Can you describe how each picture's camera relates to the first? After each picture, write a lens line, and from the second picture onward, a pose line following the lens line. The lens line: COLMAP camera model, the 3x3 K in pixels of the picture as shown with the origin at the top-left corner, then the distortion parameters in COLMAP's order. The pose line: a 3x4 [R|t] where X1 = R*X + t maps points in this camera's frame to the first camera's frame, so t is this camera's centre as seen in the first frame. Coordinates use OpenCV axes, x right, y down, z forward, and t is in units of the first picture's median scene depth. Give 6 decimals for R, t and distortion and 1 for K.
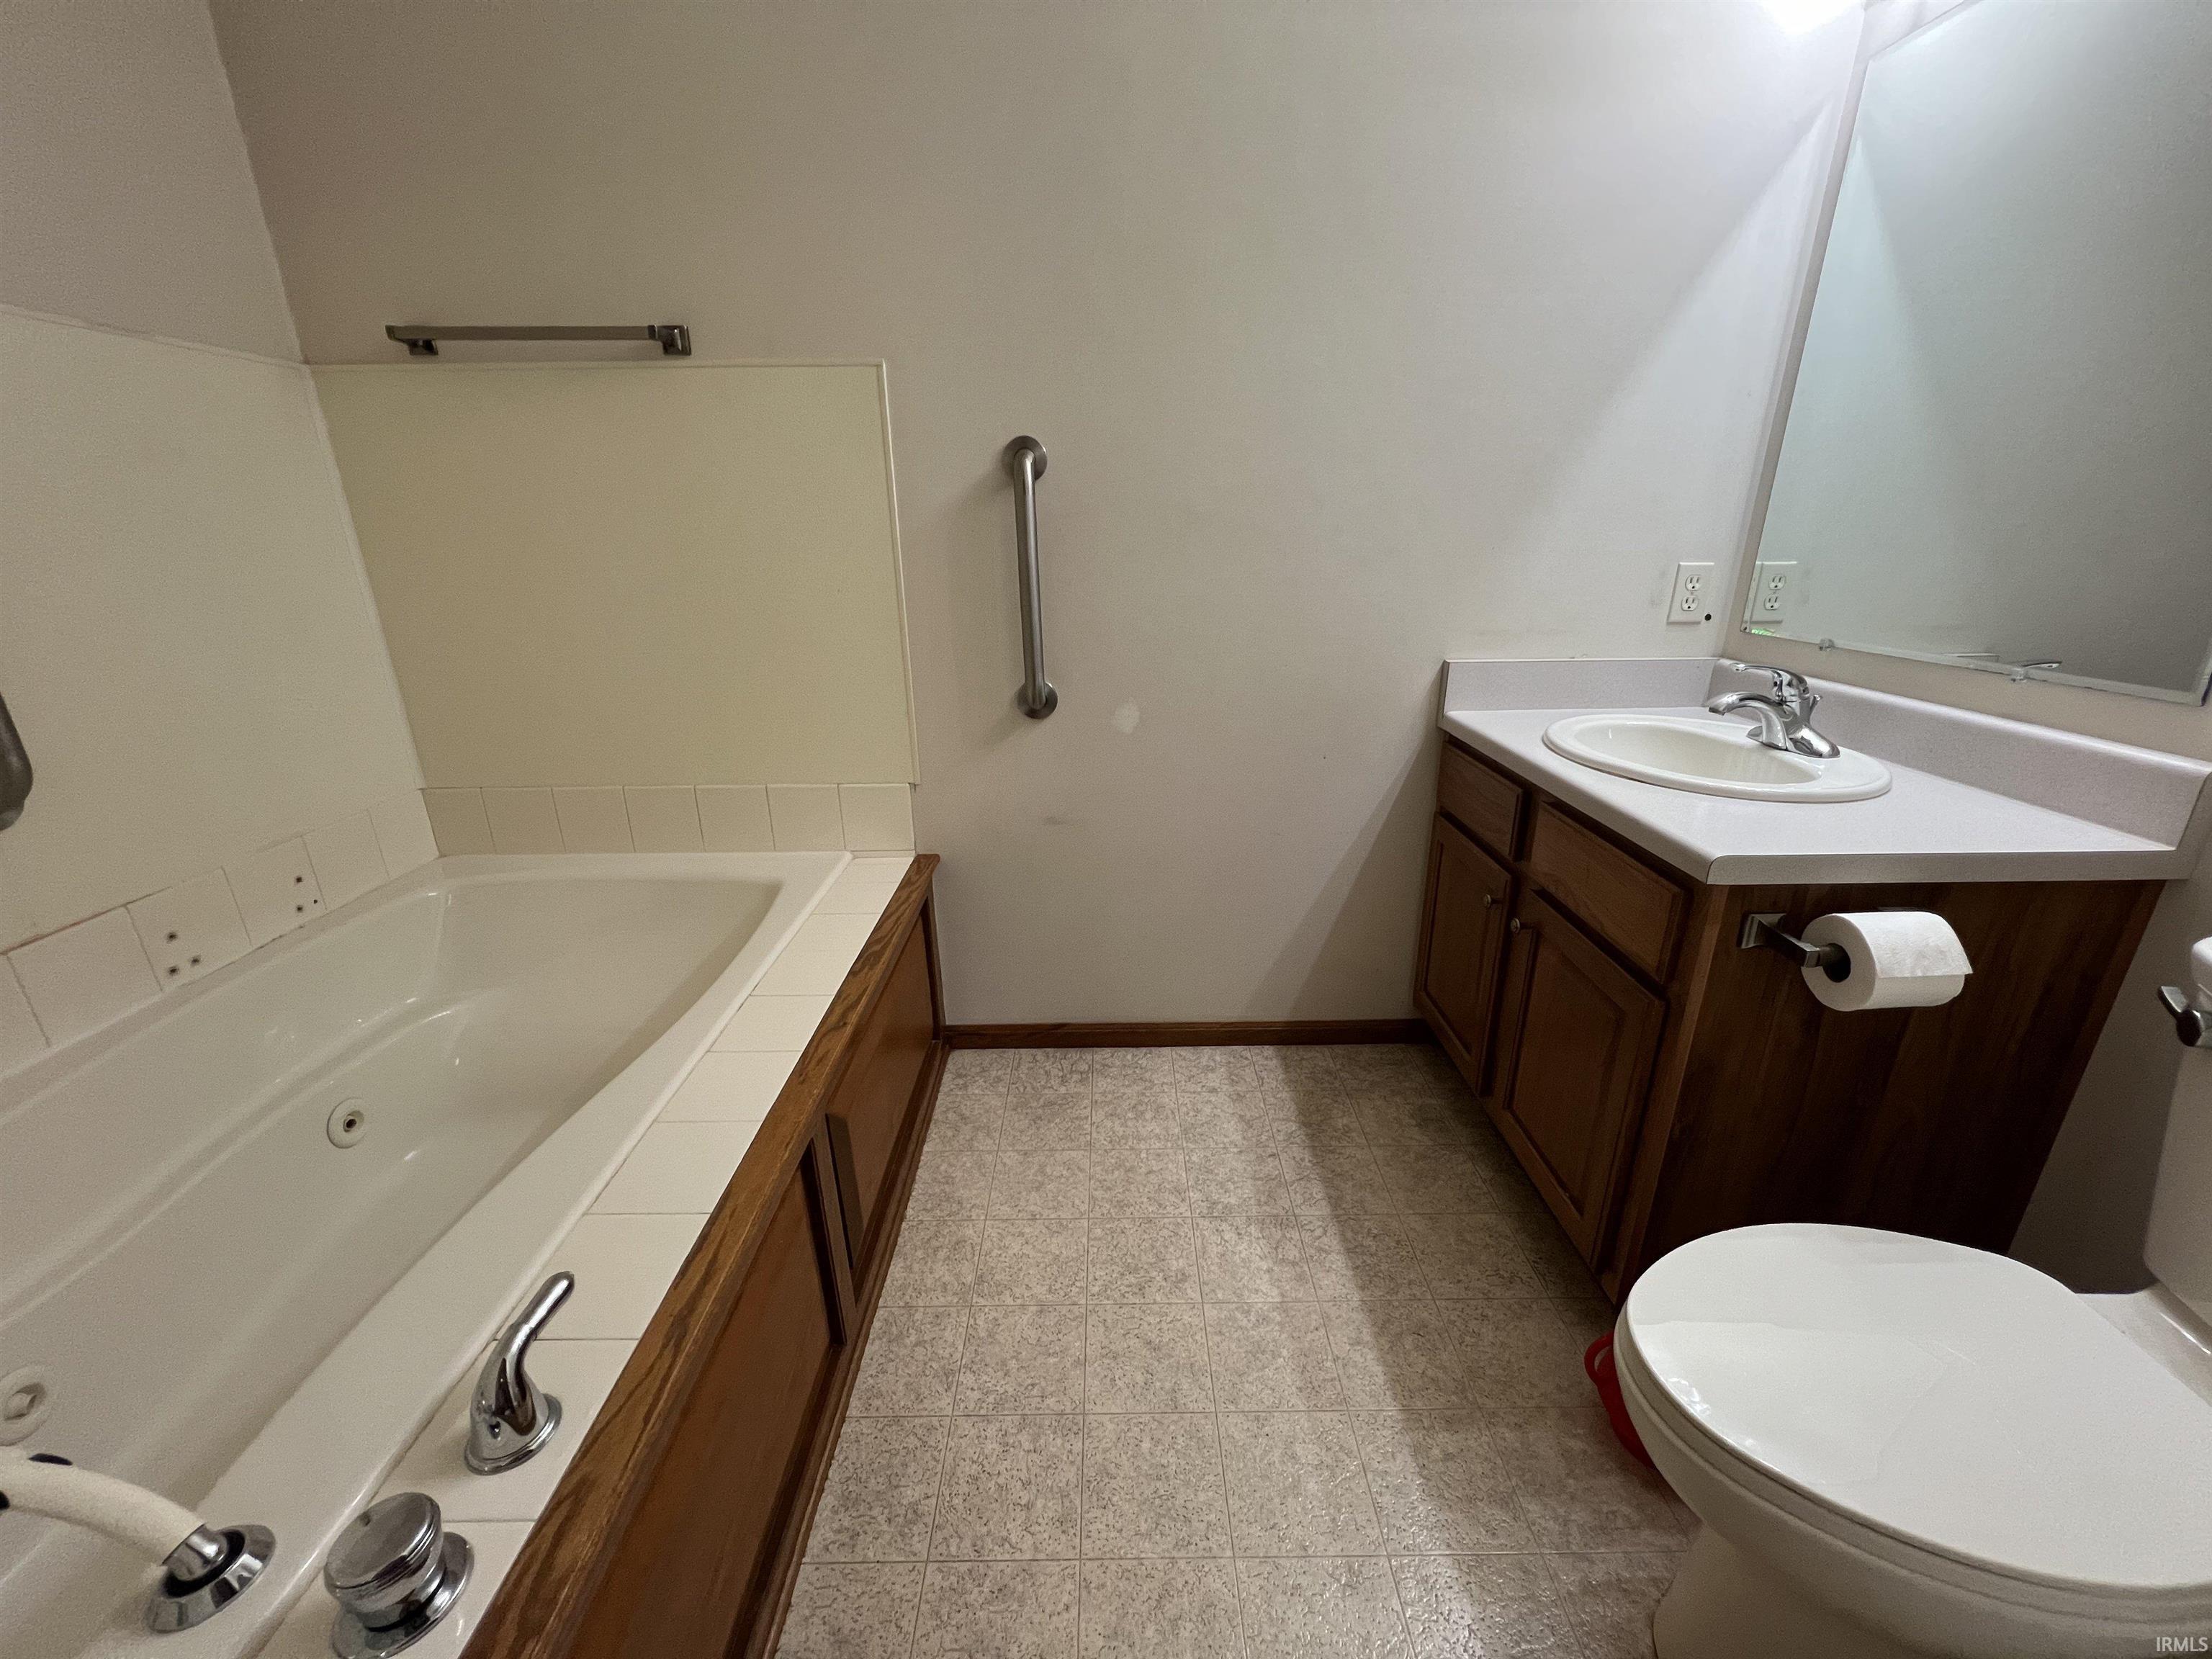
lens RADIAL K [[880.1, 0, 1100.1], [0, 880.1, 829.2], [0, 0, 1]] dist [0.002602, 0.000305]
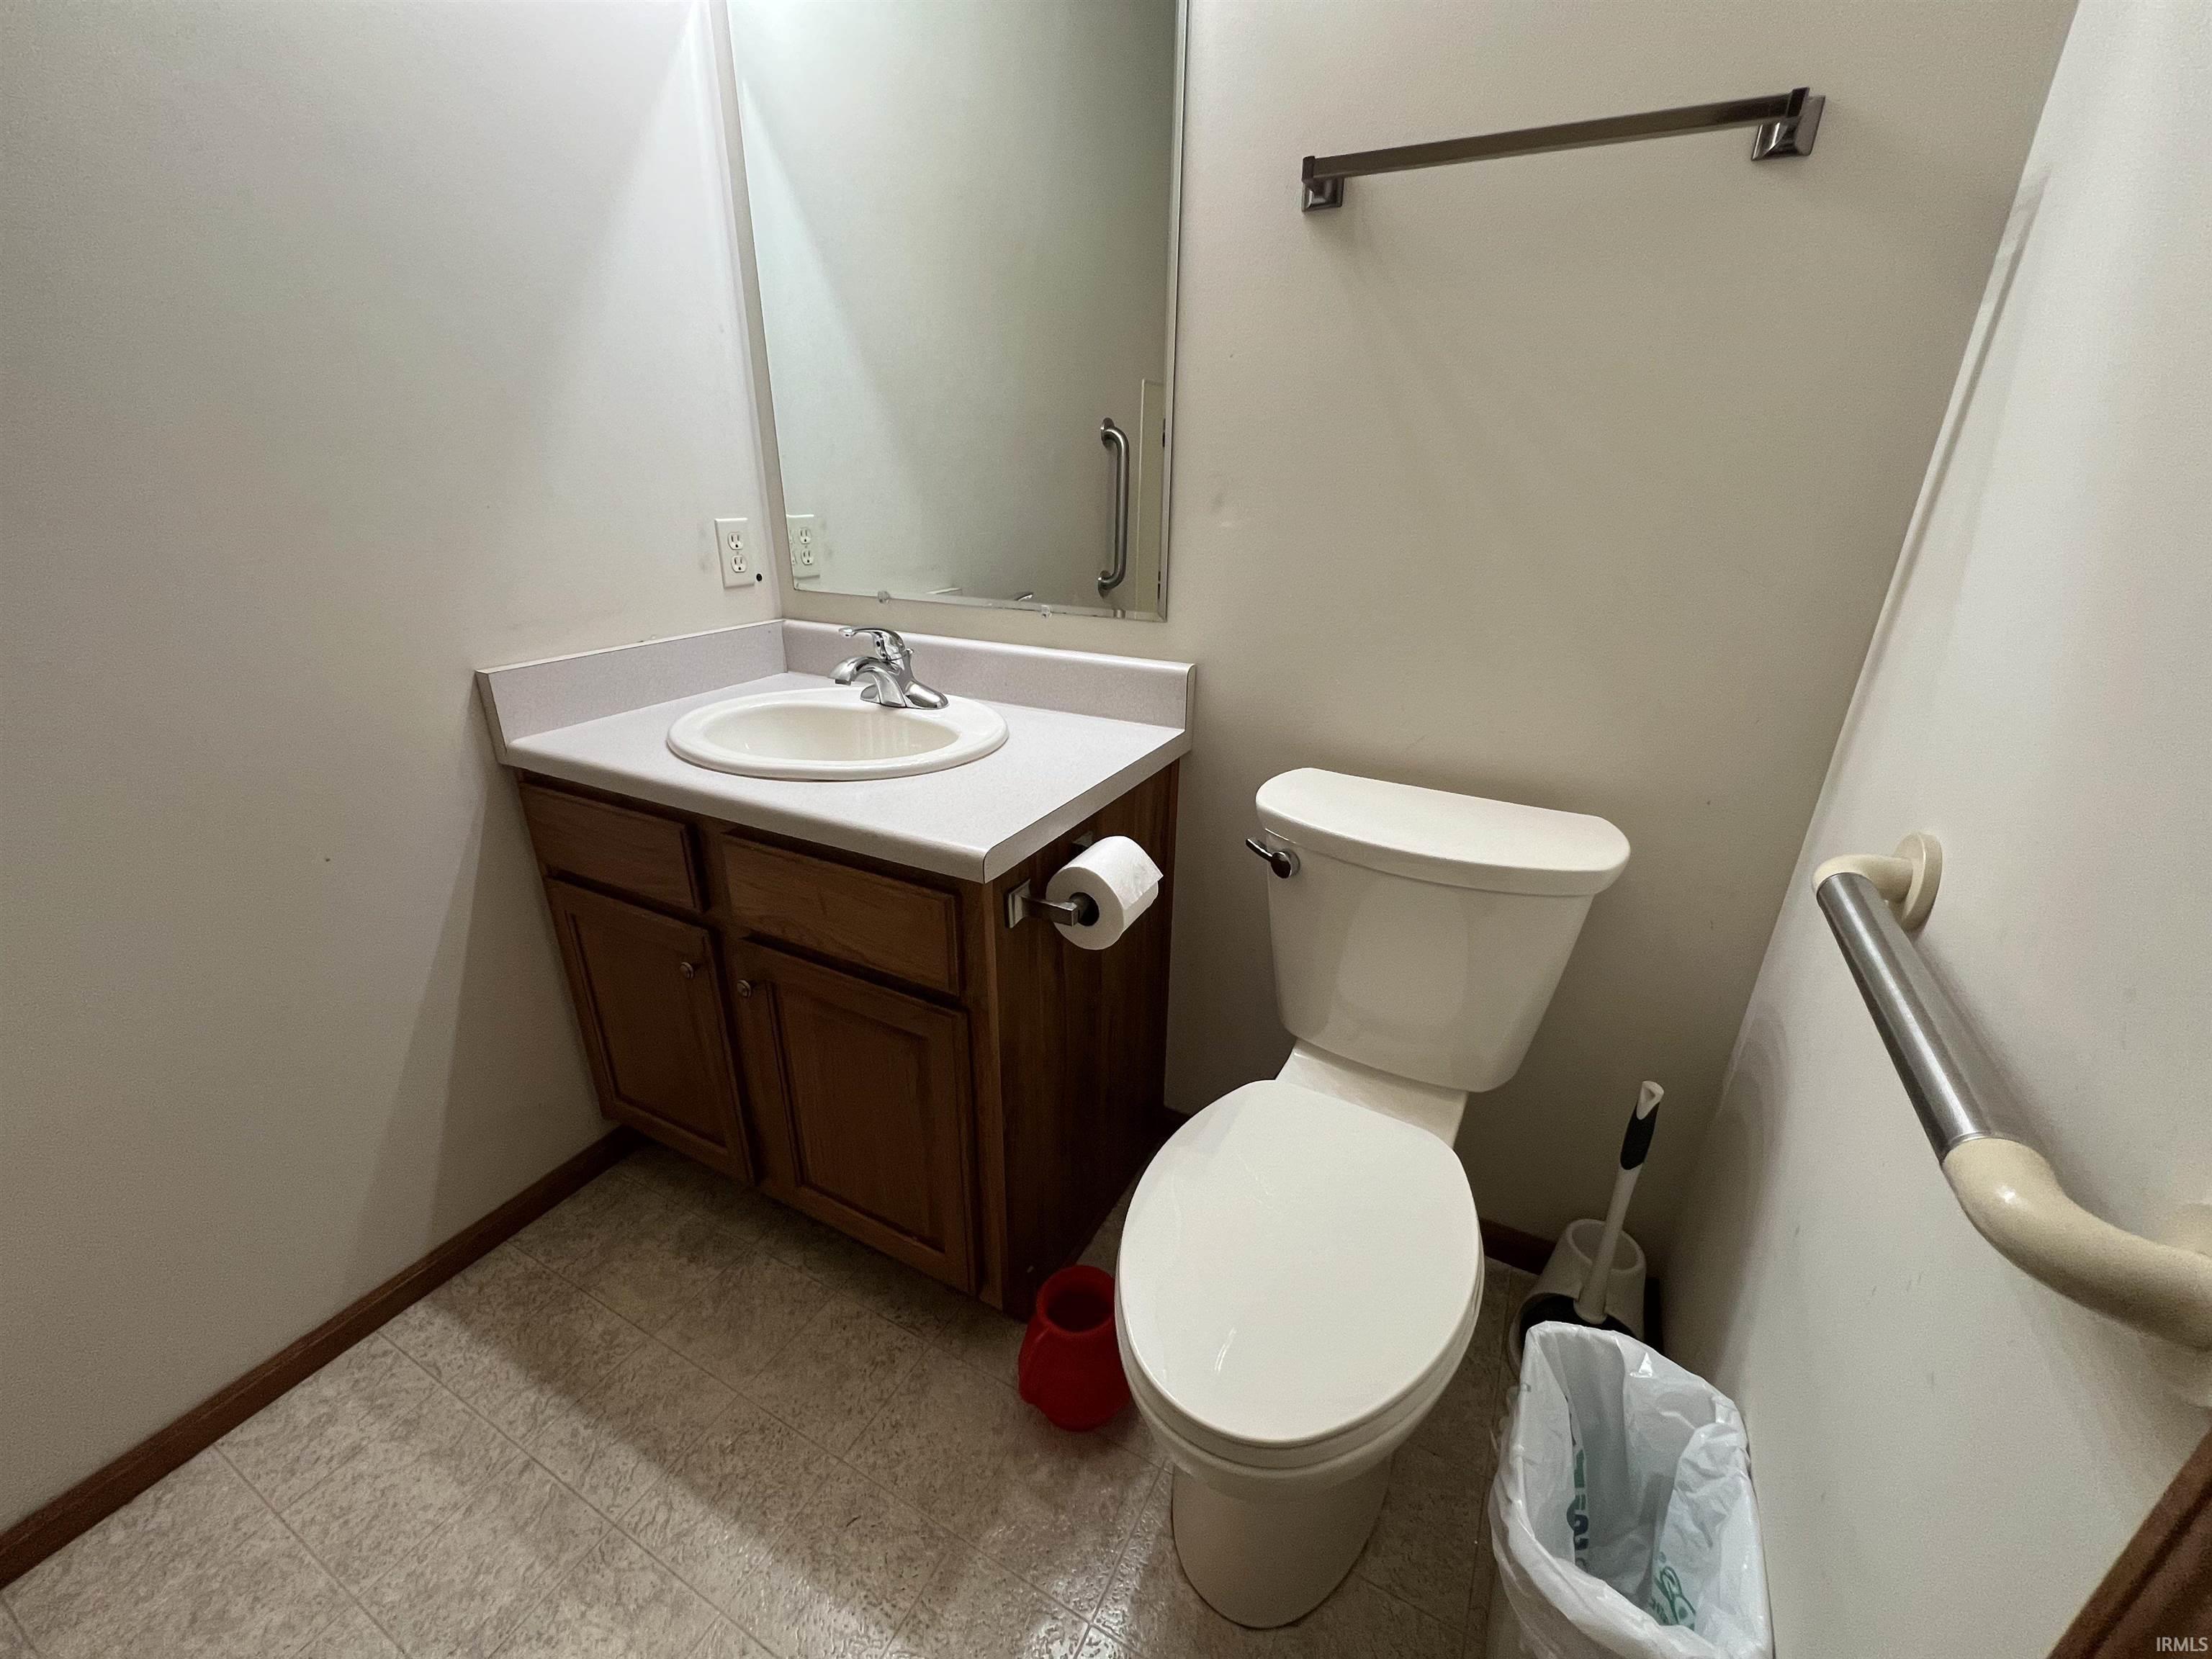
lens RADIAL K [[886.9, 0, 1106.0], [0, 886.9, 829.5], [0, 0, 1]] dist [0.000139, 0.000436]
pose [[0.464448, -0.321331, 0.825248, 0.008724], [0.277566, 0.937717, 0.208910, -0.099718], [-0.840979, 0.132033, 0.524711, 0.280204]]
